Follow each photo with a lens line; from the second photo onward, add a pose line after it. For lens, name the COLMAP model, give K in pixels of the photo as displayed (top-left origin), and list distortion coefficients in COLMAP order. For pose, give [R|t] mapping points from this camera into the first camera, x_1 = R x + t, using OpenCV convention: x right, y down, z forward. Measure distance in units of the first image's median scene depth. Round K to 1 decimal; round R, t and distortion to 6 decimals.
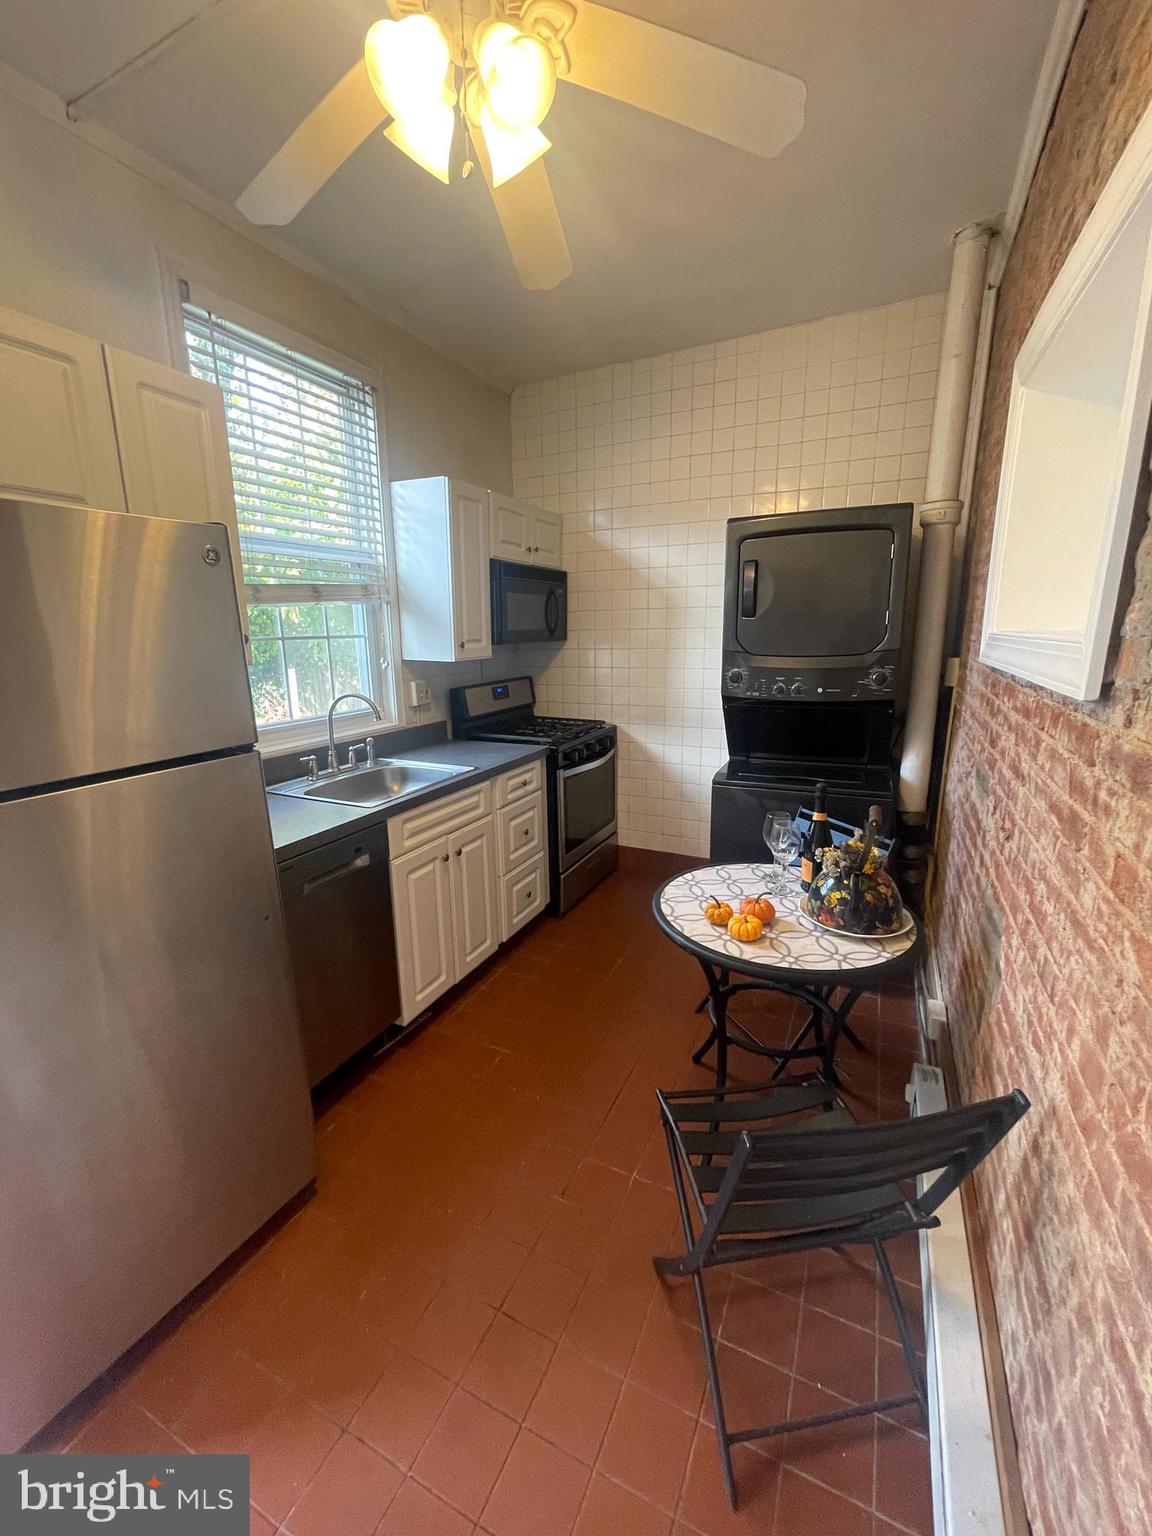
lens RADIAL K [[619.5, 0, 570.1], [0, 619.5, 765.9], [0, 0, 1]] dist [0.000736, -0.001254]
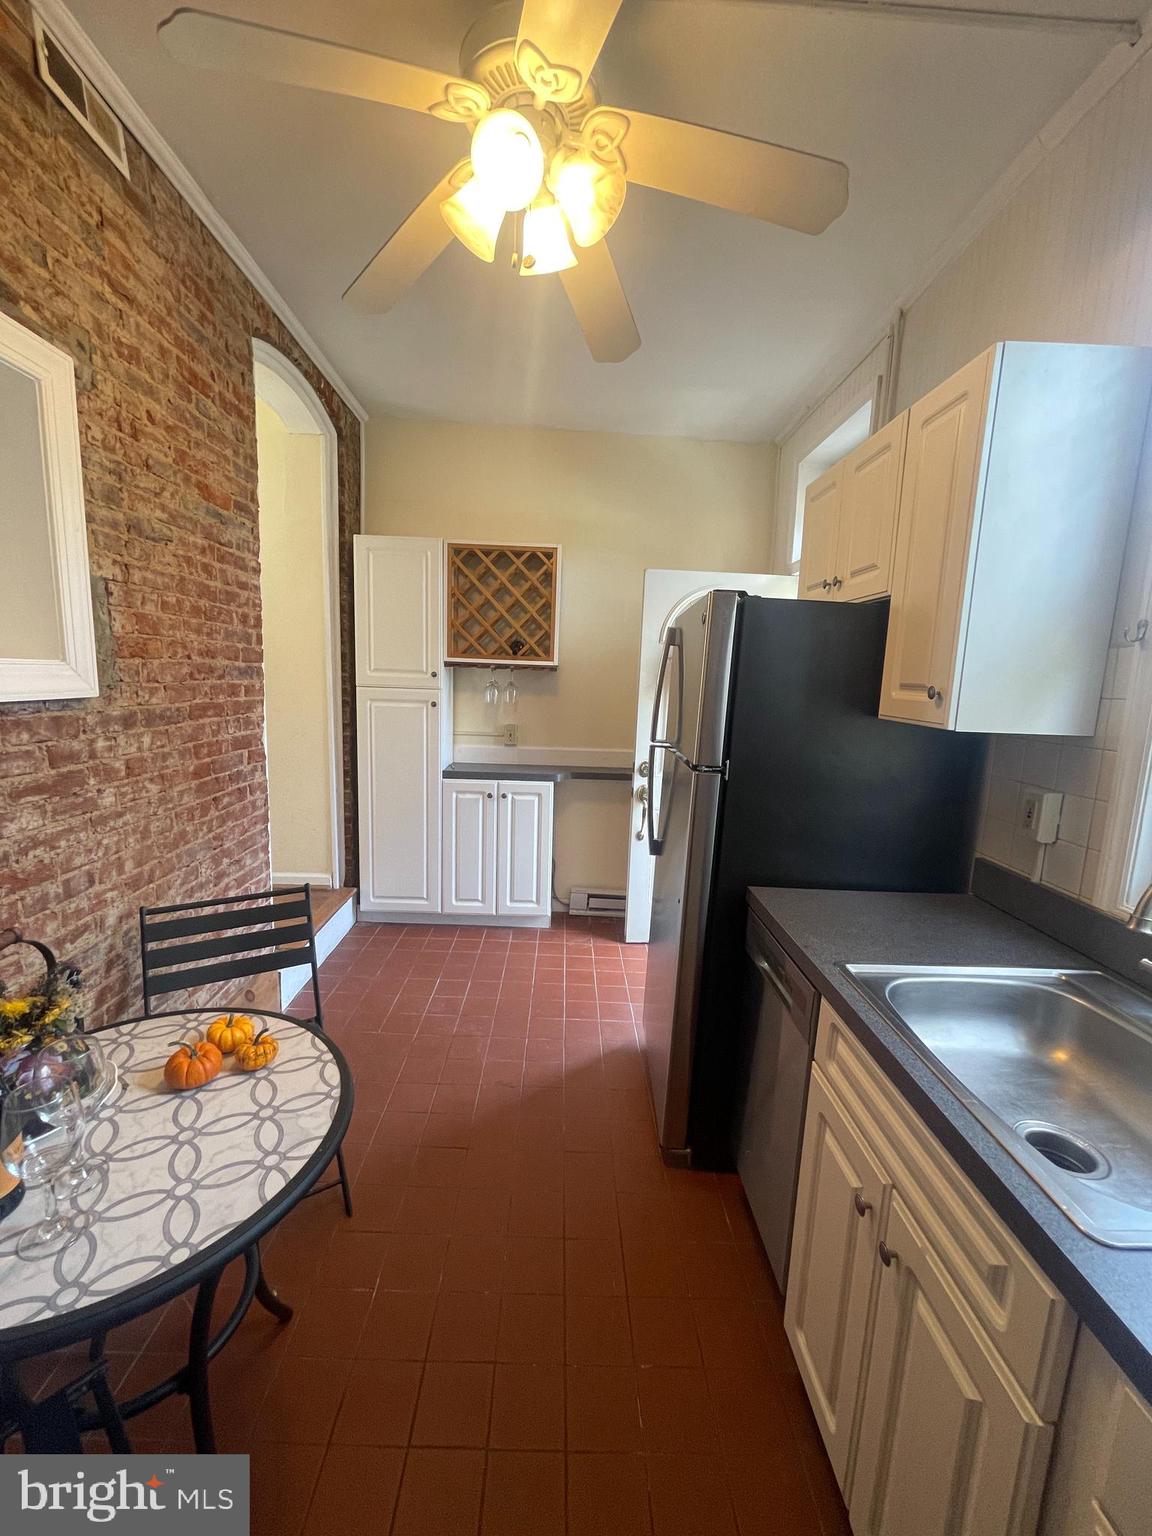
lens RADIAL K [[619.5, 0, 566.4], [0, 619.5, 768.4], [0, 0, 1]] dist [0.000736, -0.001254]
pose [[-0.895018, 0.047064, -0.443541, 0.186128], [-0.122636, 0.930125, 0.346163, -0.304306], [0.428840, 0.364216, -0.826706, 1.368645]]
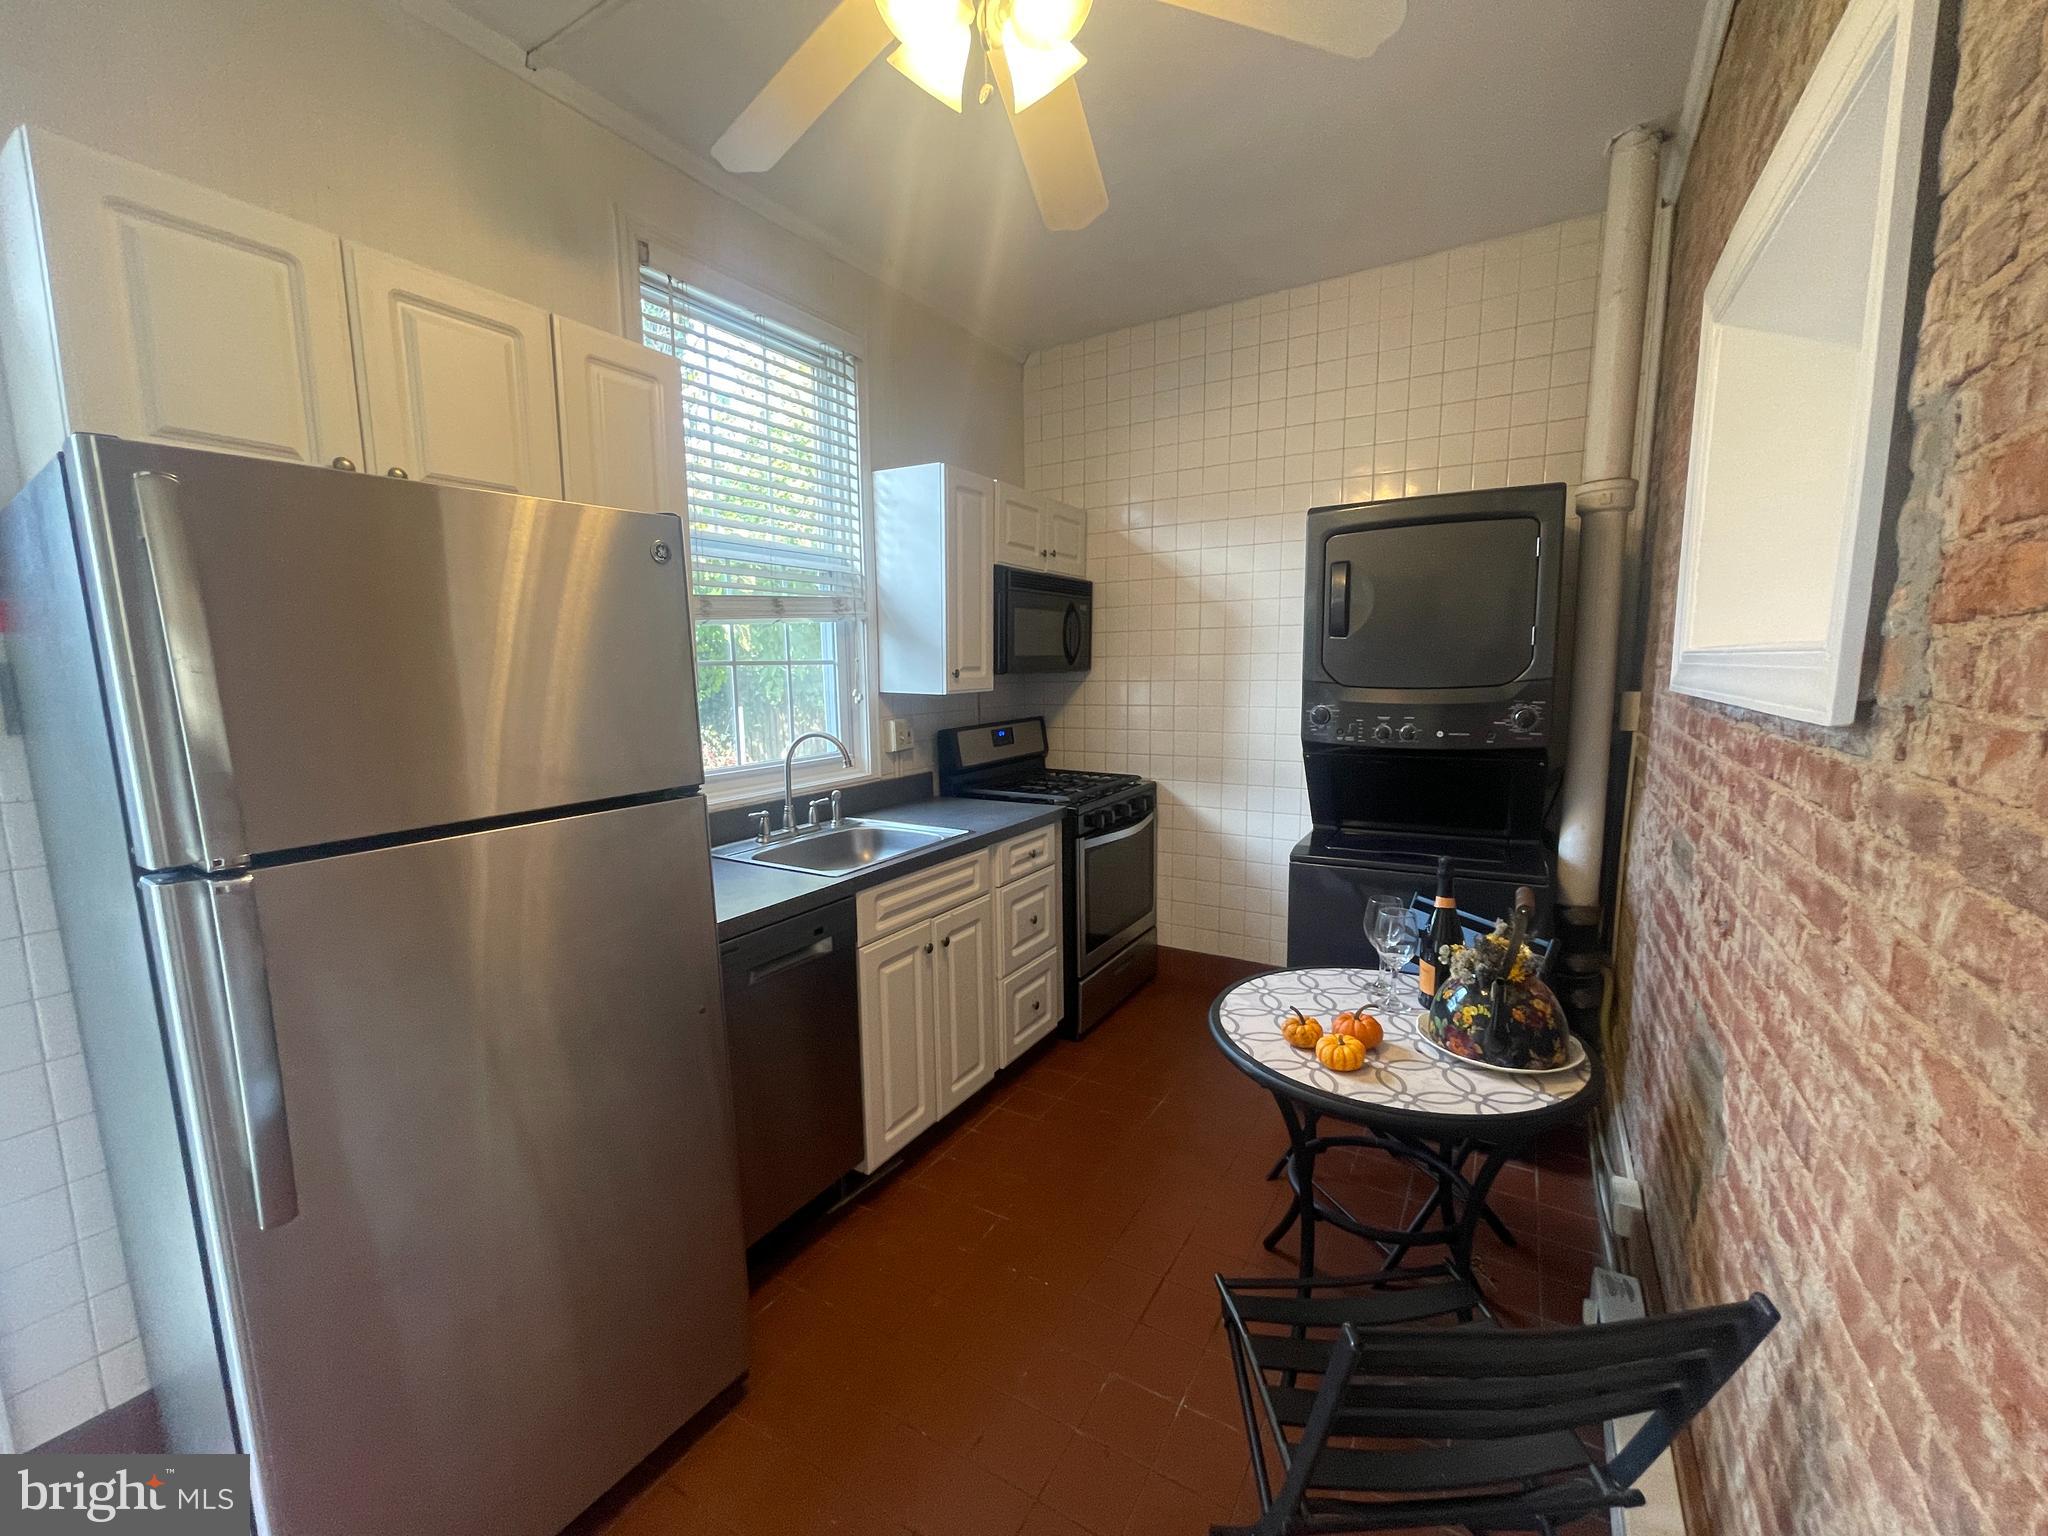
lens RADIAL K [[826.1, 0, 1016.0], [0, 826.1, 777.3], [0, 0, 1]] dist [0.000736, -0.001254]
pose [[0.995947, 0.013401, -0.088939, -0.009362], [-0.020503, 0.996630, -0.079419, 0.021130], [0.087575, 0.080920, 0.992866, -0.010339]]
